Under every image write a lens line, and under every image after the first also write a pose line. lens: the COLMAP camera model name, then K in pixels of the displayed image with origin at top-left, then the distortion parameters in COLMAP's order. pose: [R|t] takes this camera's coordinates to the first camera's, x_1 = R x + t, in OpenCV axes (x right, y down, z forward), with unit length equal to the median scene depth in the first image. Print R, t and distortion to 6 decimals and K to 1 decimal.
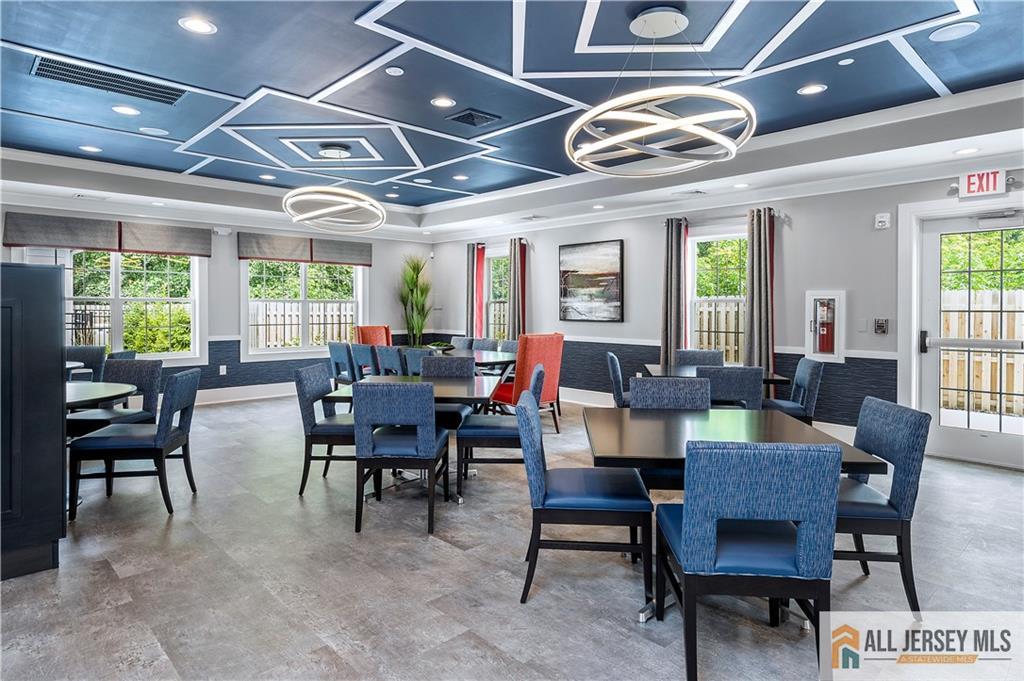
lens RADIAL K [[585.9, 0, 494.2], [0, 585.9, 305.9], [0, 0, 1]] dist [0.002762, 0.000173]
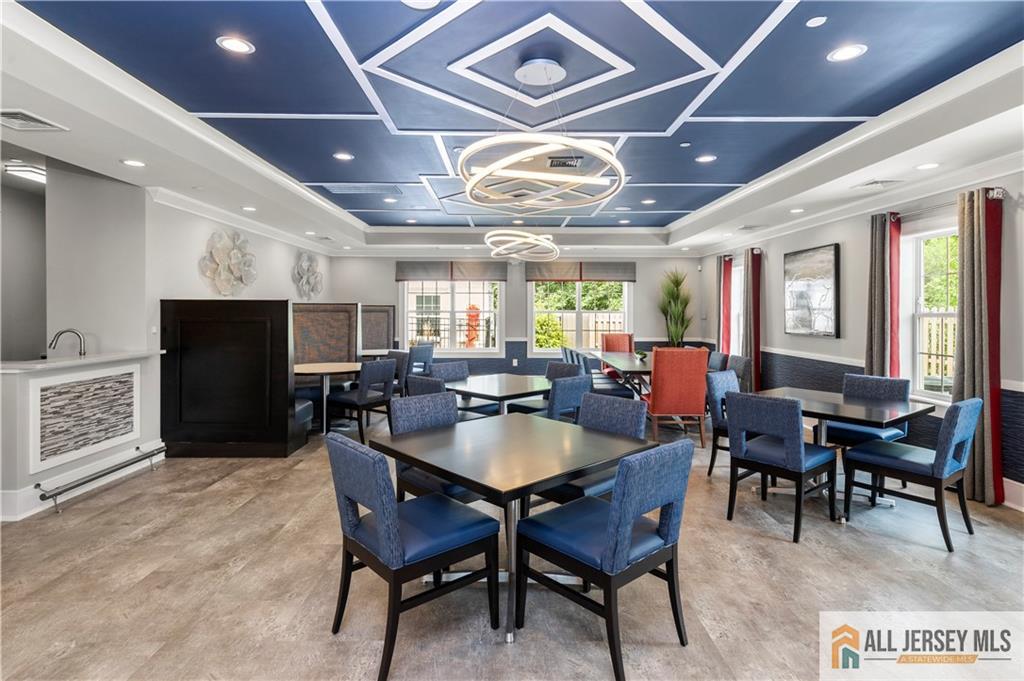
lens RADIAL K [[505.9, 0, 493.1], [0, 505.9, 309.2], [0, 0, 1]] dist [0.001931, -0.000510]
pose [[0.733048, -0.003908, -0.680165, 0.314421], [0.001372, 0.999990, -0.004267, -0.011296], [0.680175, 0.002195, 0.733046, 0.088095]]
